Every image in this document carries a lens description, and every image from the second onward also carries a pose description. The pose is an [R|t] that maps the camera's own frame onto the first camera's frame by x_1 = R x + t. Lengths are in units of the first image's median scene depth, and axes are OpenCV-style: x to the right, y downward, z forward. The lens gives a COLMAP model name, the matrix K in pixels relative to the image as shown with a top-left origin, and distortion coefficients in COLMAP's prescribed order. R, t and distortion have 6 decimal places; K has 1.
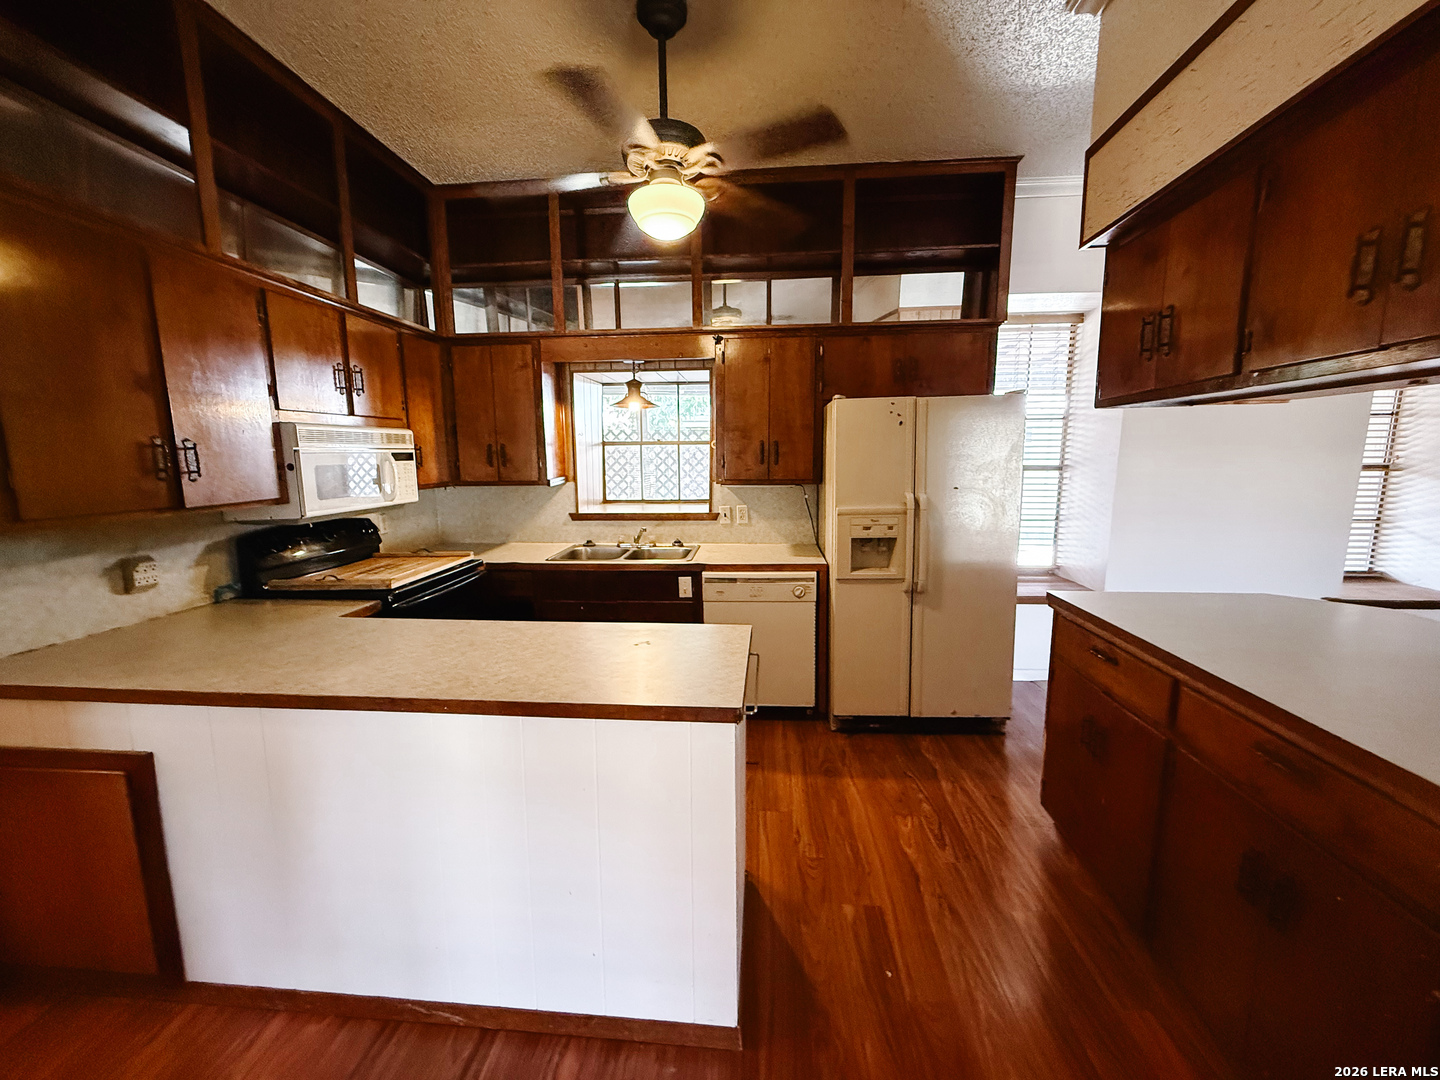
lens RADIAL K [[574.4, 0, 714.5], [0, 574.4, 541.2], [0, 0, 1]] dist [0.000065, 0.000237]
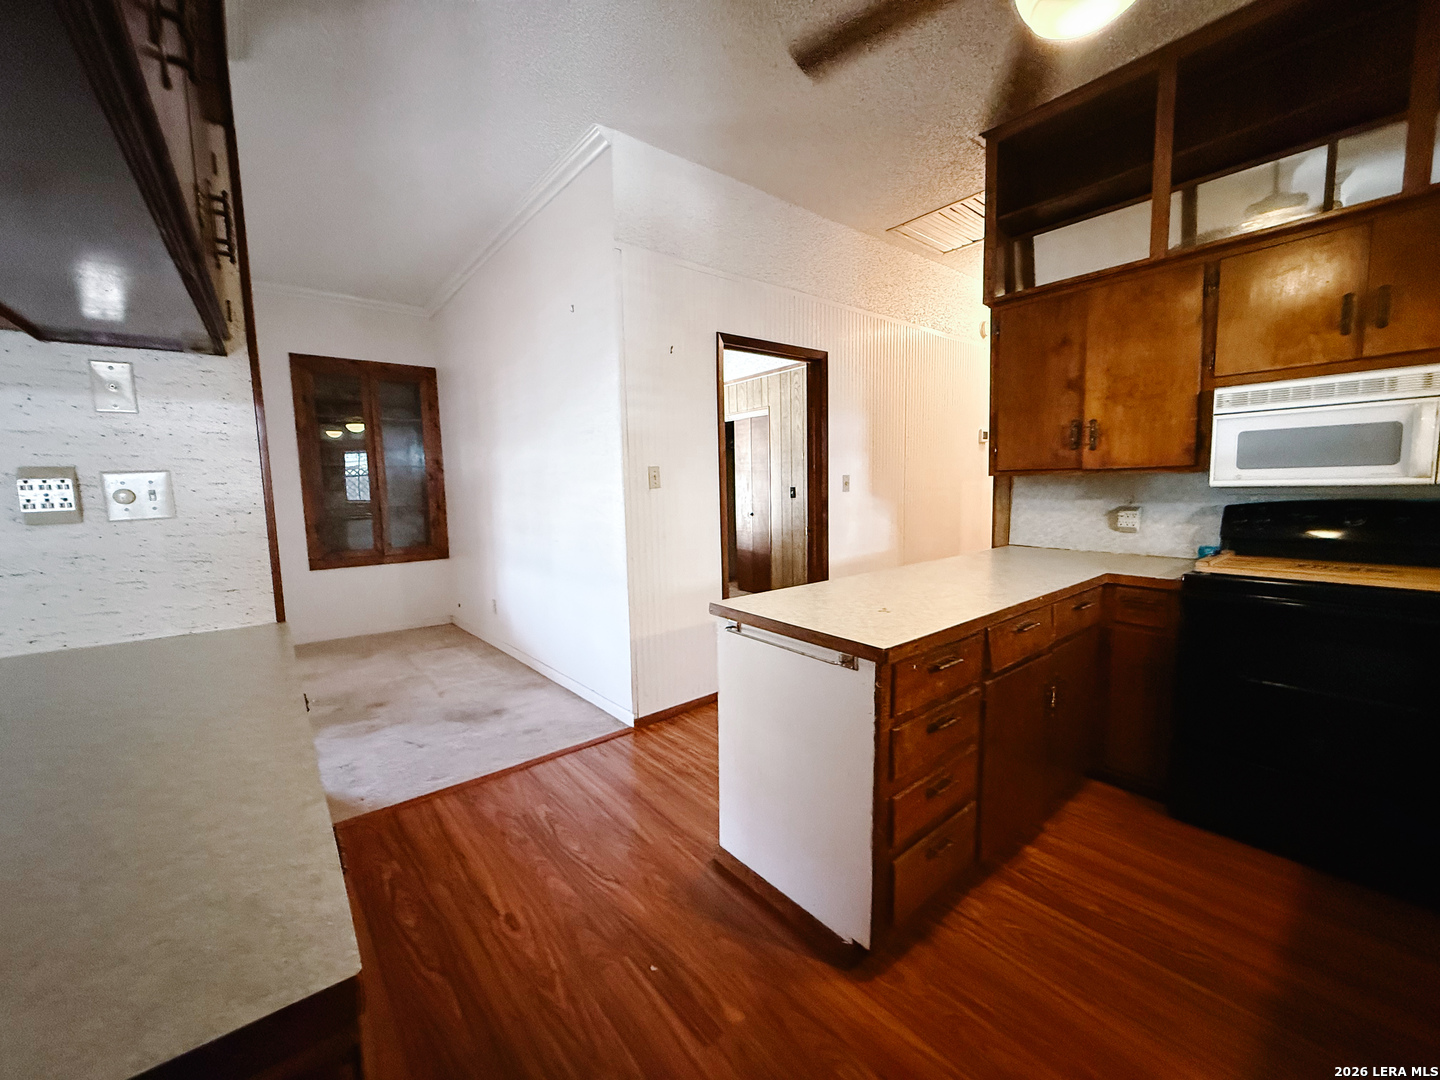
lens RADIAL K [[572.0, 0, 715.3], [0, 572.0, 541.4], [0, 0, 1]] dist [-0.000581, -0.000074]
pose [[-0.715100, 0.097110, -0.692244, 0.432936], [-0.074442, 0.974092, 0.213548, -0.072164], [0.695047, 0.204240, -0.689344, 0.839303]]
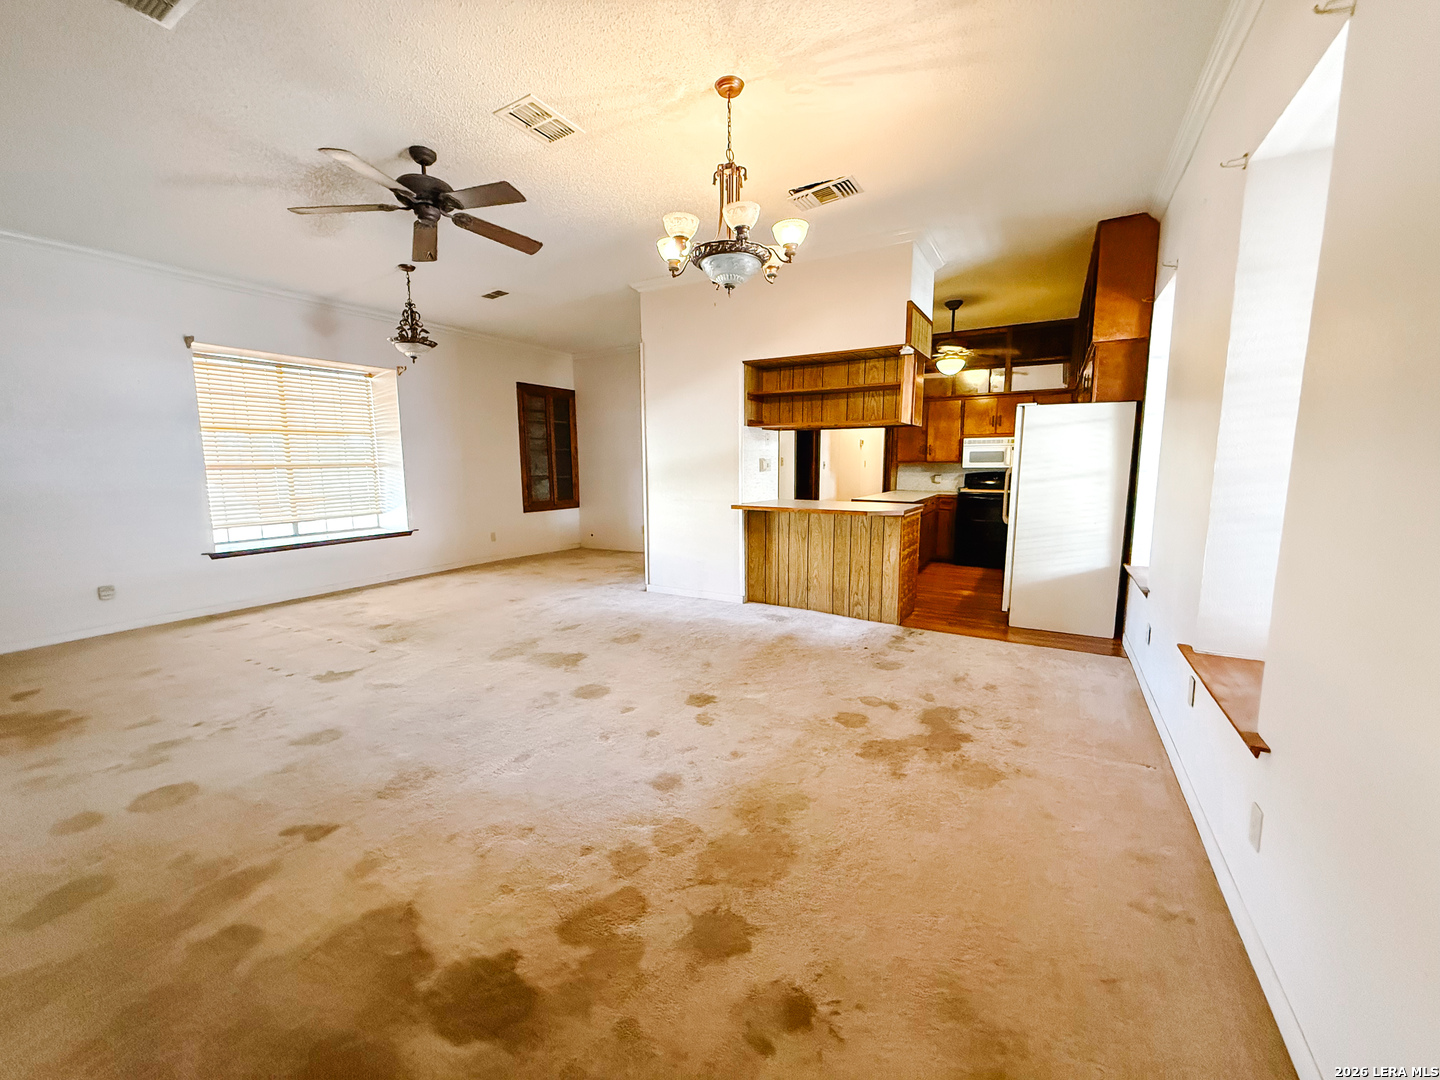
lens RADIAL K [[574.4, 0, 714.5], [0, 574.4, 541.2], [0, 0, 1]] dist [0.000065, 0.000237]
pose [[-0.428439, 0.138782, -0.892849, 2.159976], [-0.124756, 0.969585, 0.210574, -0.111201], [0.894917, 0.201606, -0.398094, 0.851701]]
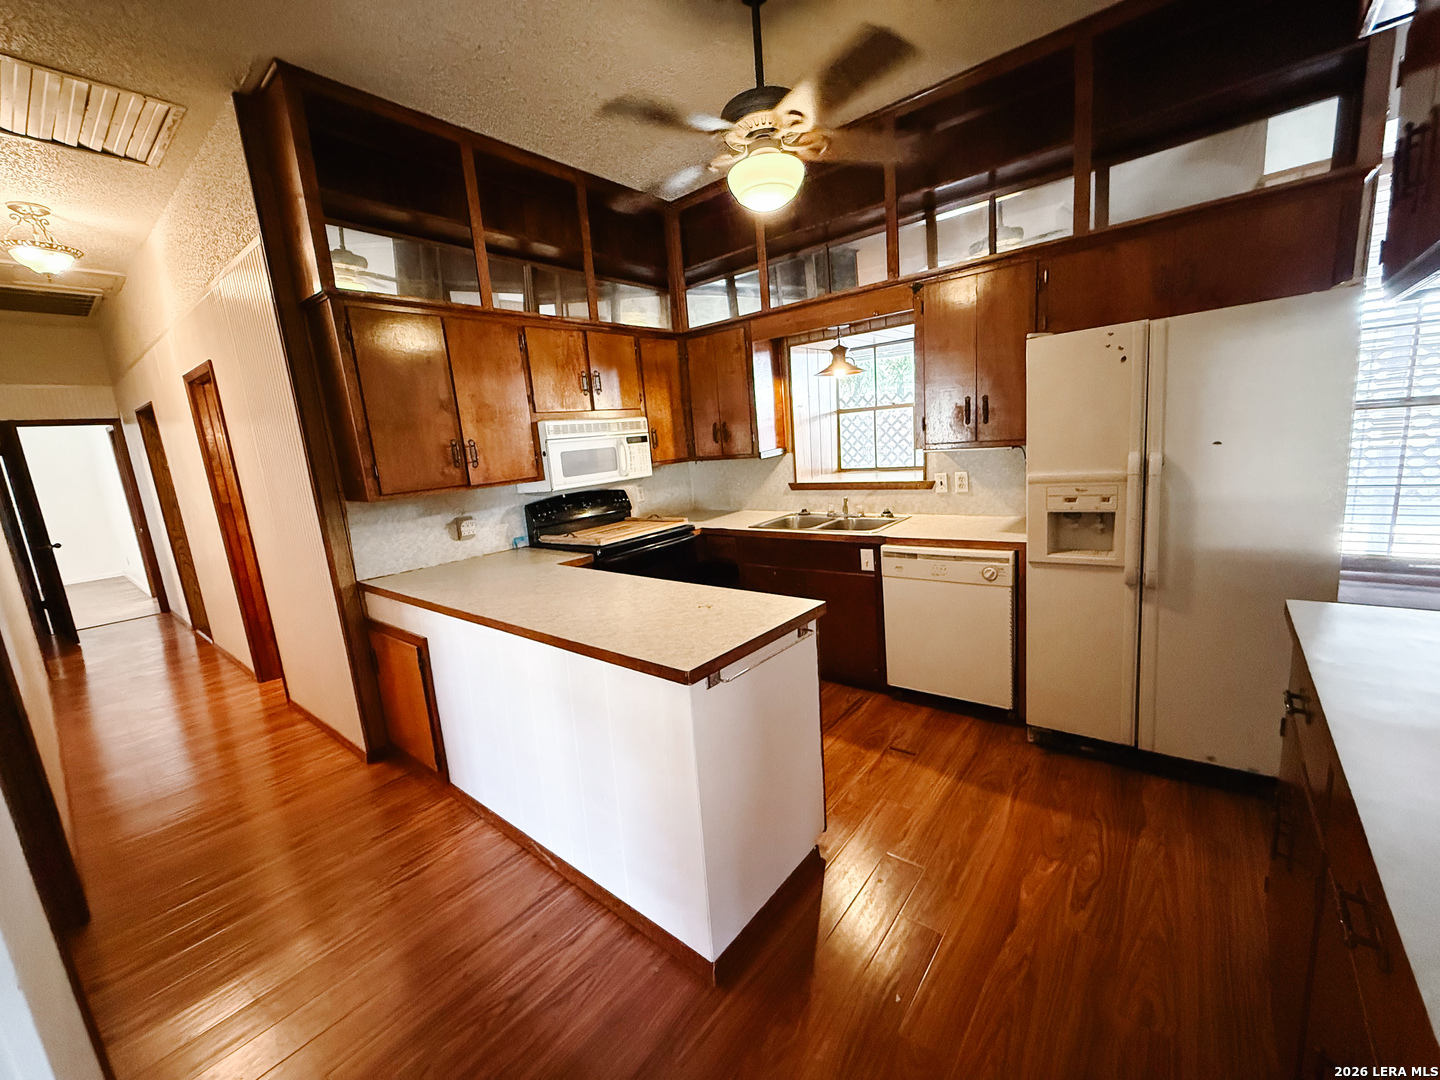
lens RADIAL K [[575.3, 0, 713.5], [0, 575.3, 540.8], [0, 0, 1]] dist [0.002117, 0.000061]
pose [[0.822401, 0.045594, -0.567079, 0.291229], [-0.012521, 0.997993, 0.062081, -0.008679], [0.568771, -0.043955, 0.821321, 0.065636]]
